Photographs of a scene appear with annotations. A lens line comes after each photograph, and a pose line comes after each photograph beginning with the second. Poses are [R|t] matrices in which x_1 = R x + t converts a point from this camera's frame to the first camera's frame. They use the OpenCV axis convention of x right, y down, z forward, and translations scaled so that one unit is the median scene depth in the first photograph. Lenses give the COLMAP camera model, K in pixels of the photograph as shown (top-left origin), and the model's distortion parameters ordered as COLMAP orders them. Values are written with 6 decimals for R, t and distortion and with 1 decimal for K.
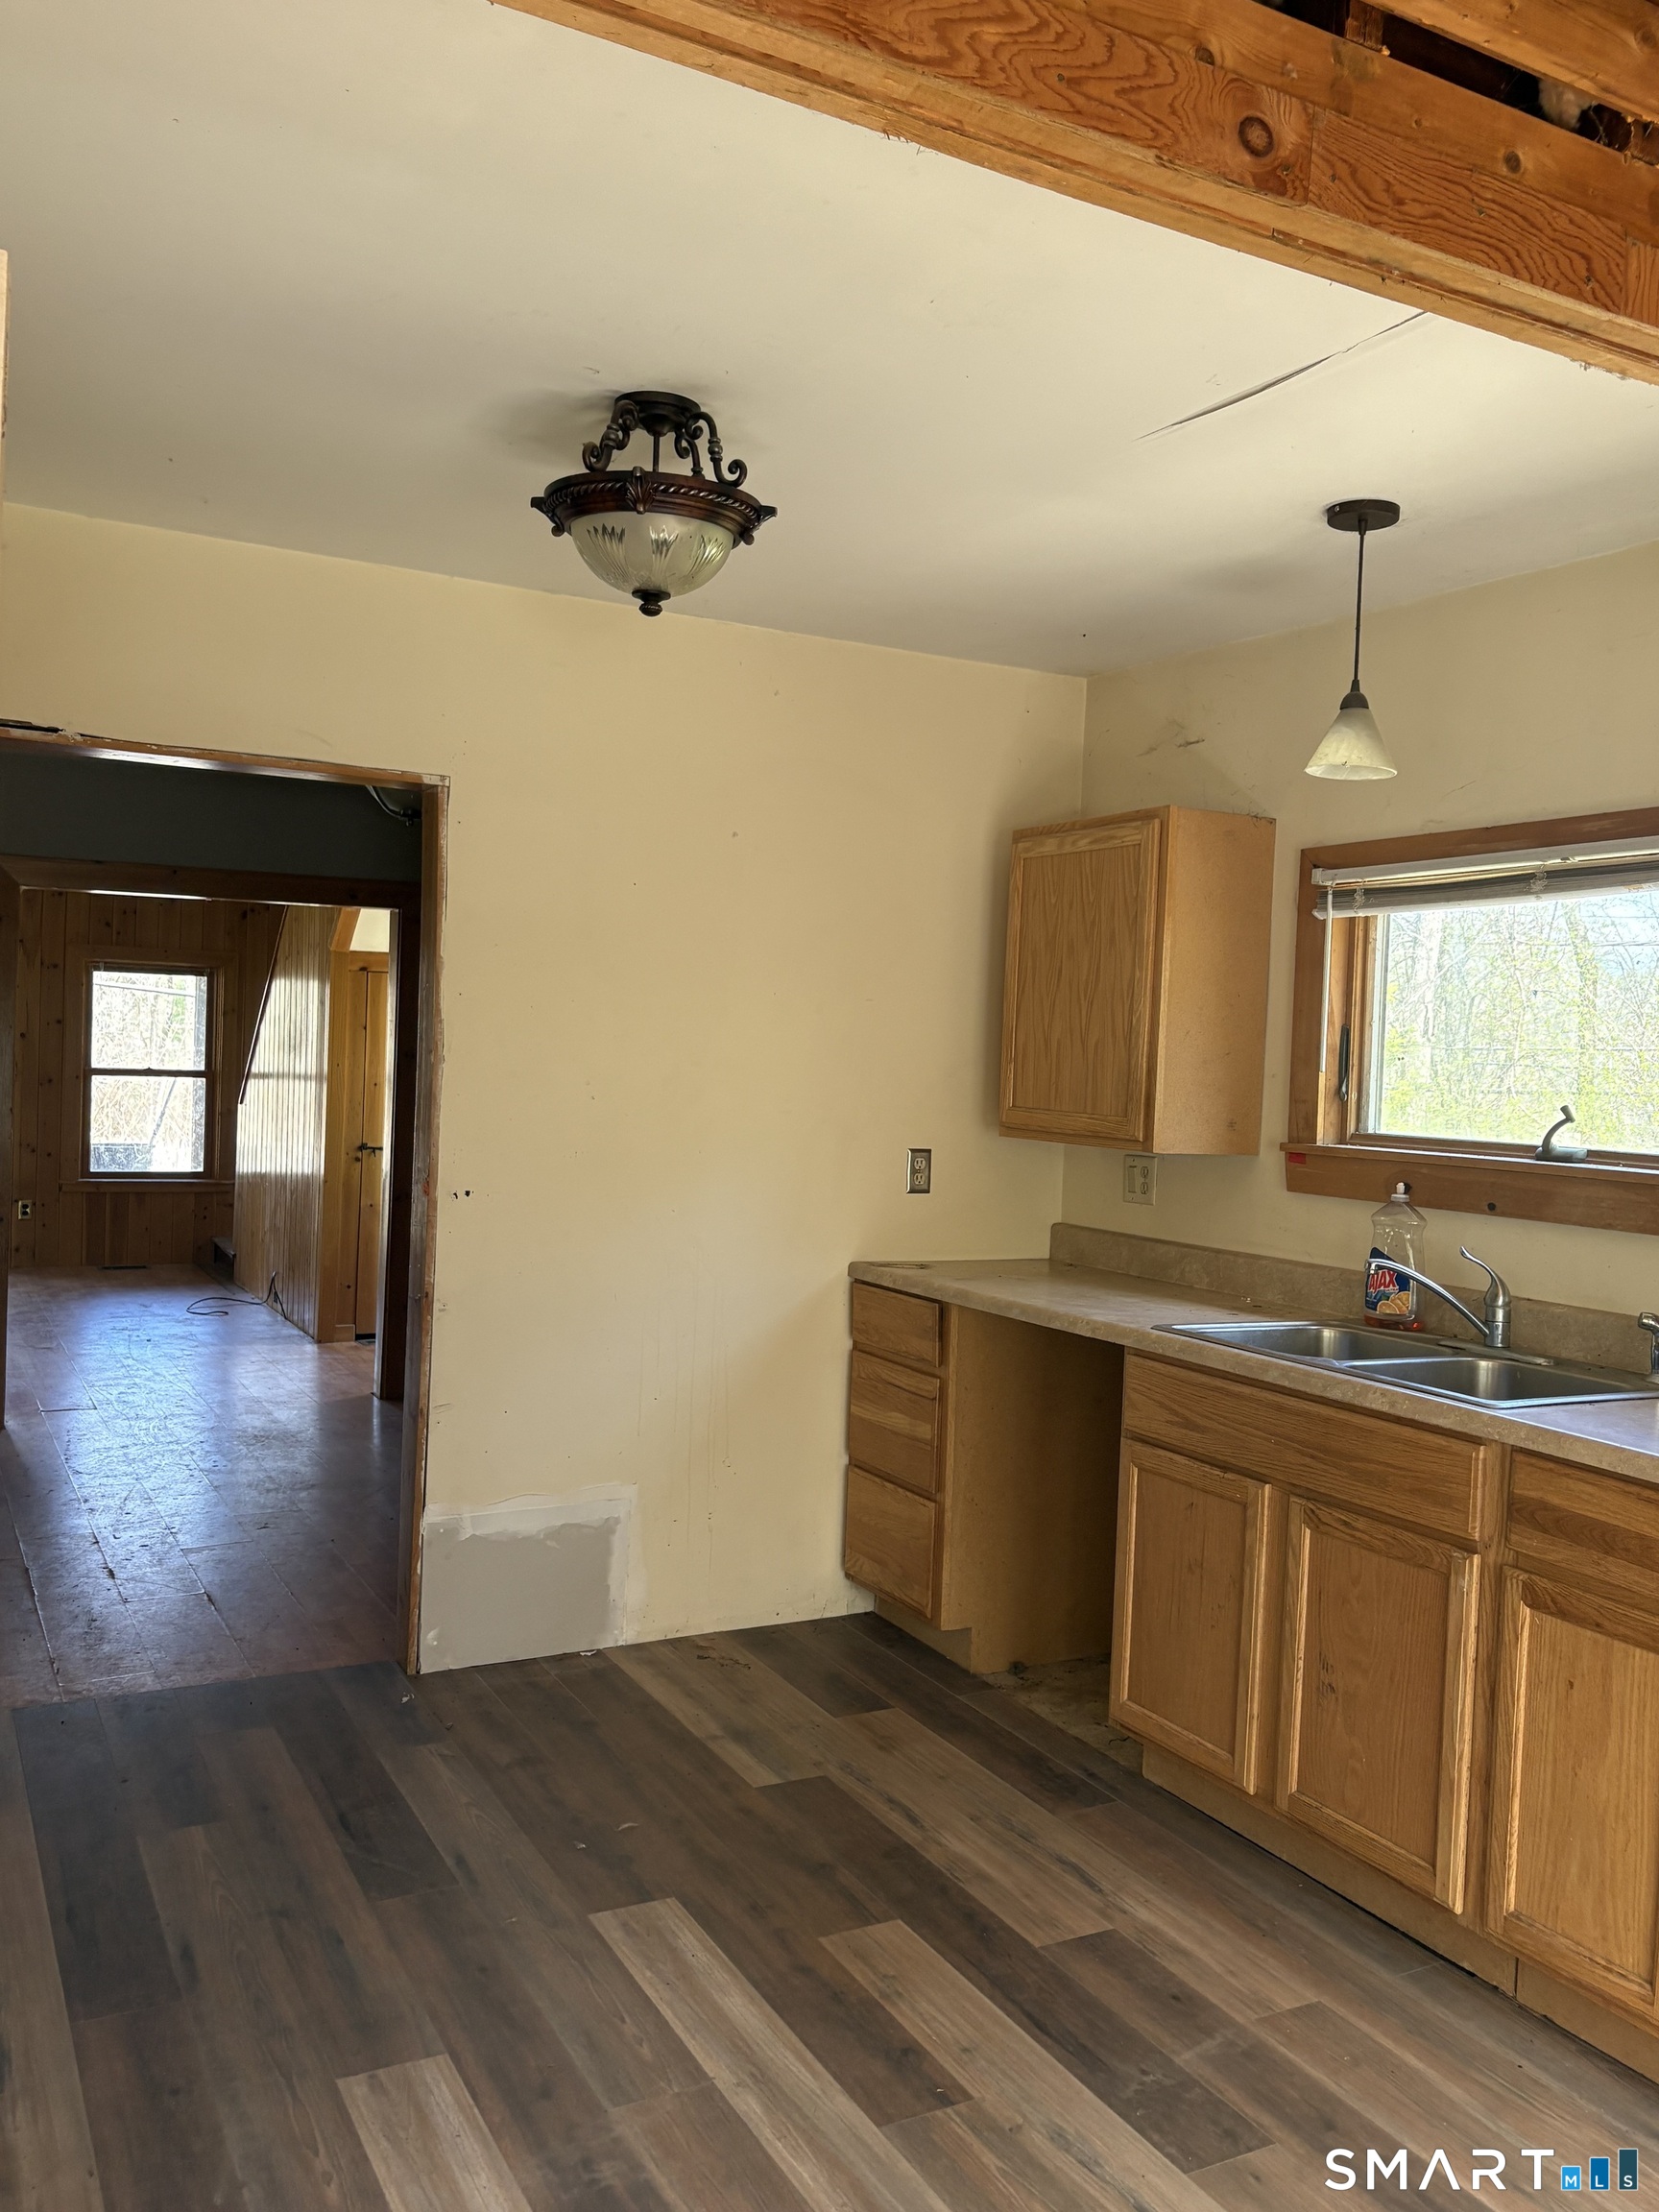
lens RADIAL K [[1764.8, 0, 840.1], [0, 1764.8, 1114.8], [0, 0, 1]] dist [0.022790, -0.030571]
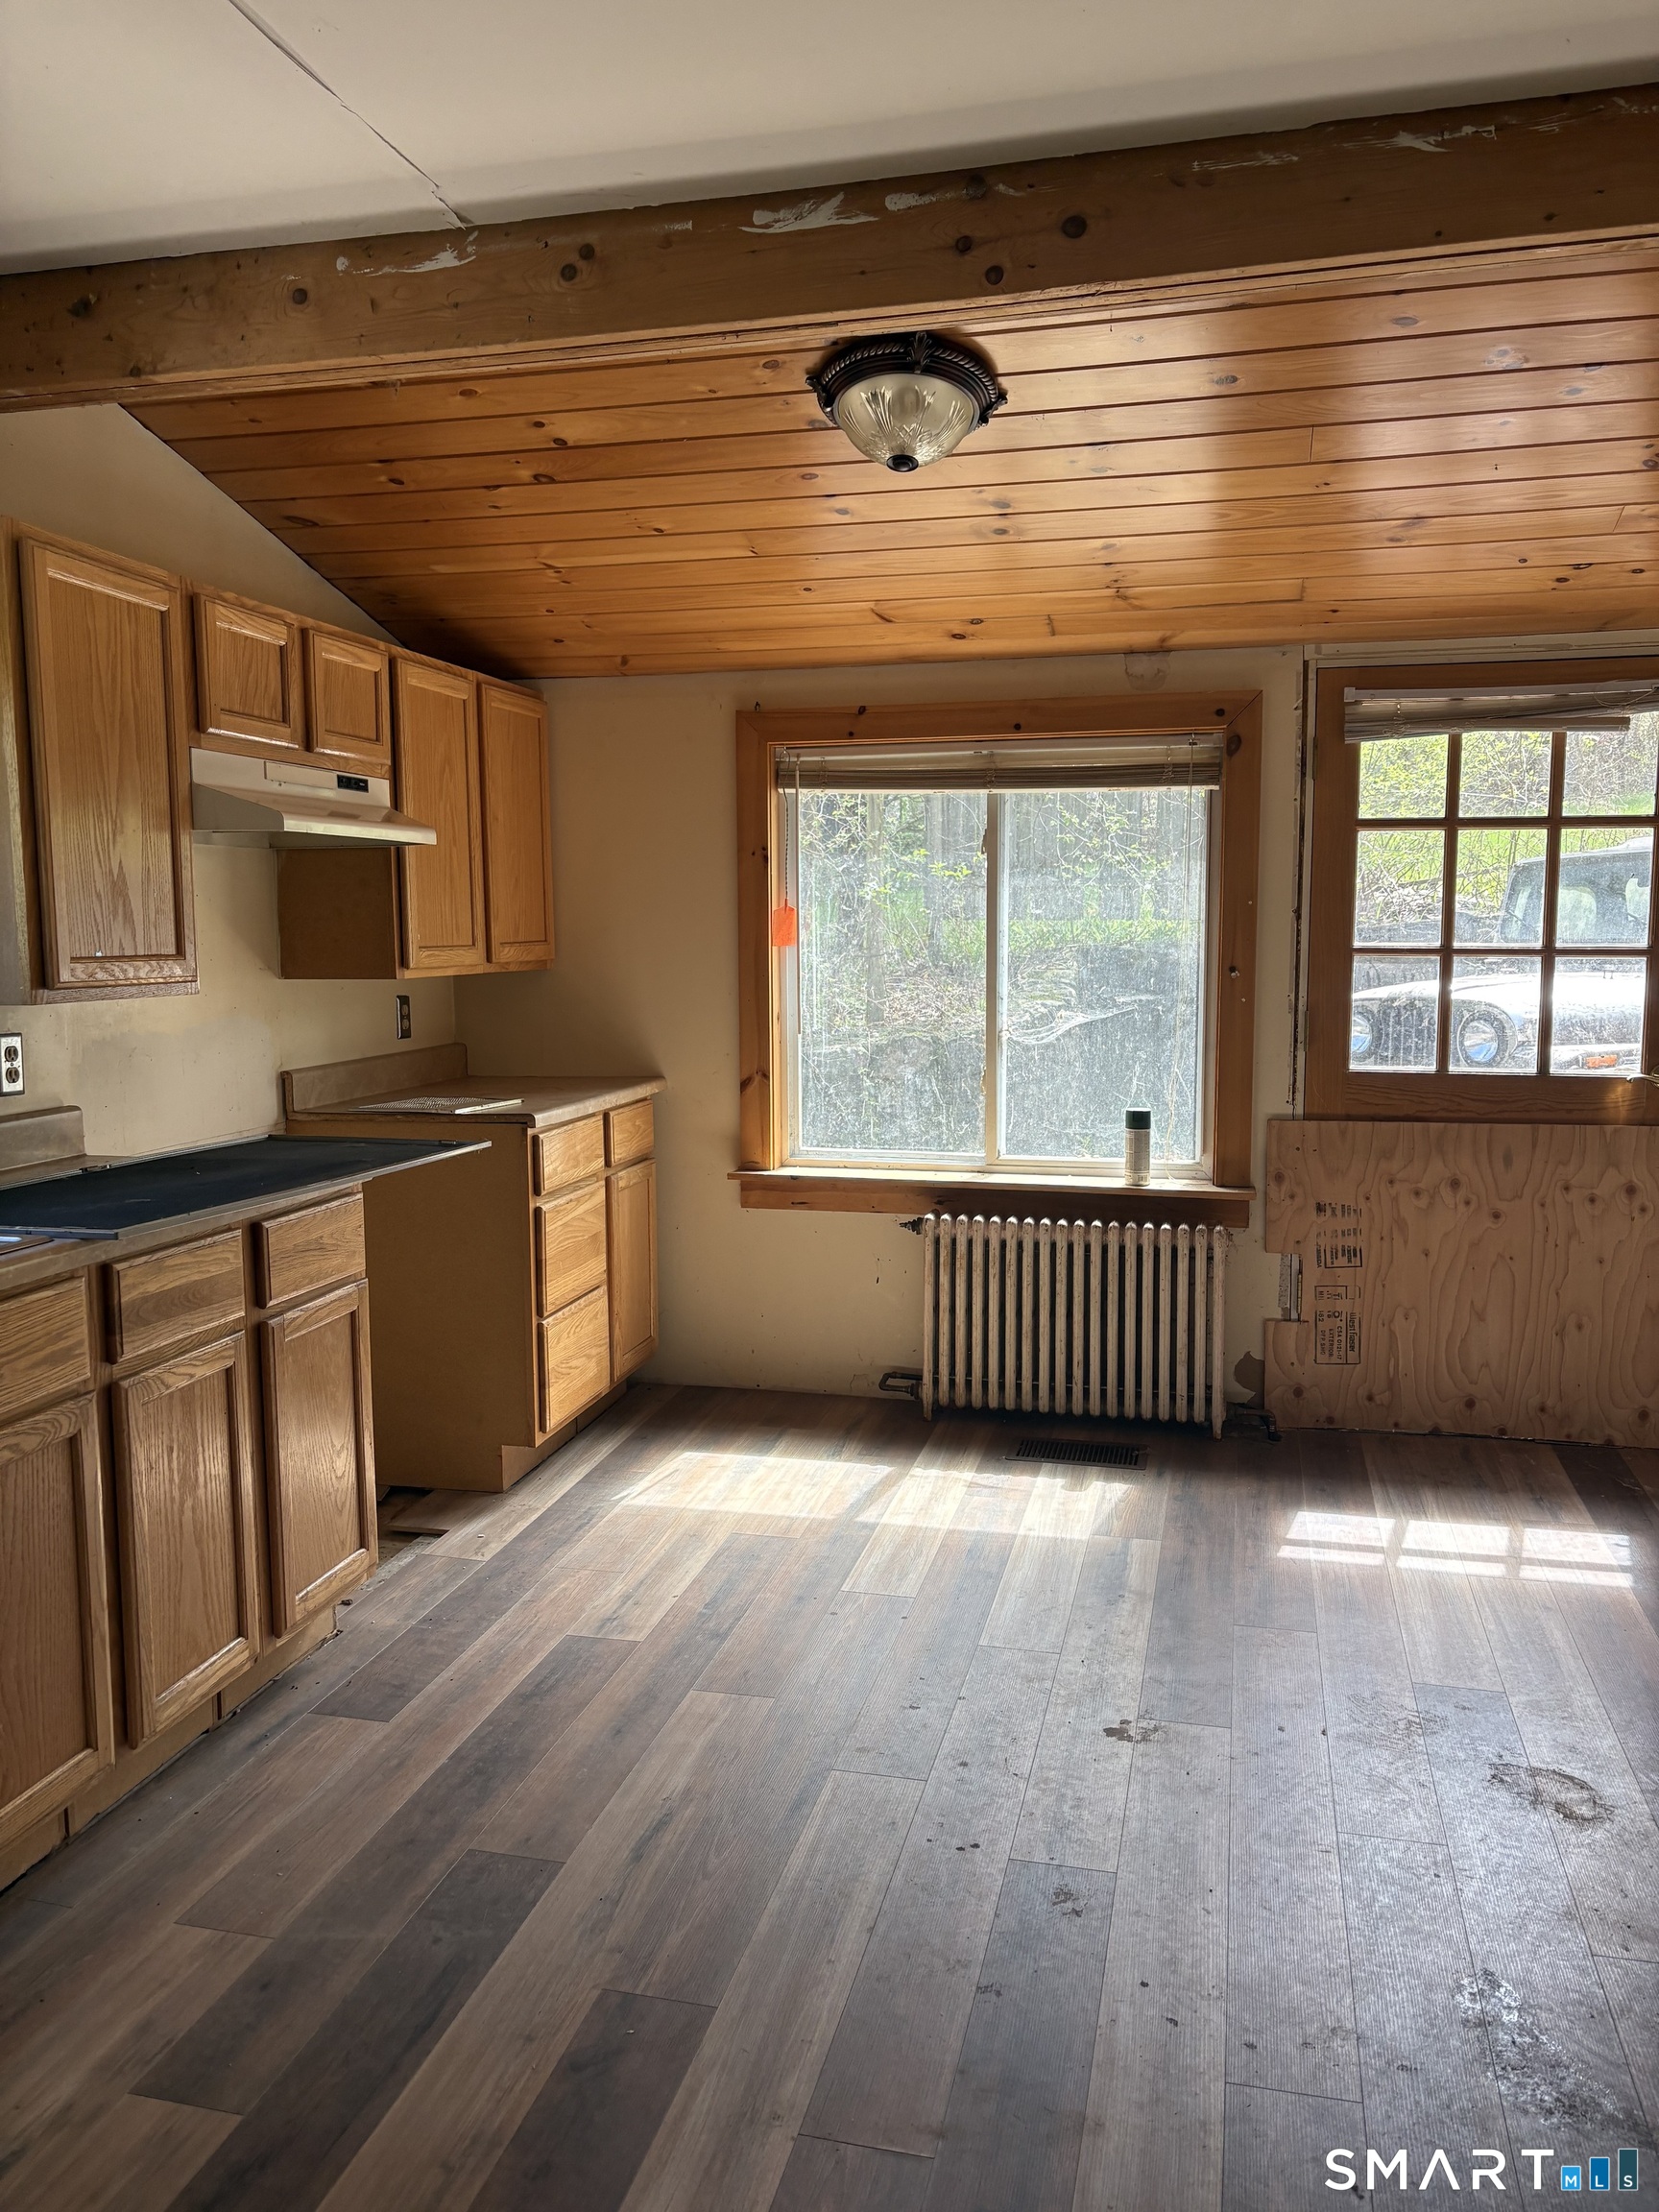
lens RADIAL K [[1657.1, 0, 832.5], [0, 1657.1, 1100.2], [0, 0, 1]] dist [0.012543, -0.019010]
pose [[-0.752247, -0.100343, 0.651196, -0.496918], [-0.007219, 0.989531, 0.144137, -0.031735], [-0.658842, 0.103726, -0.745096, 1.409029]]
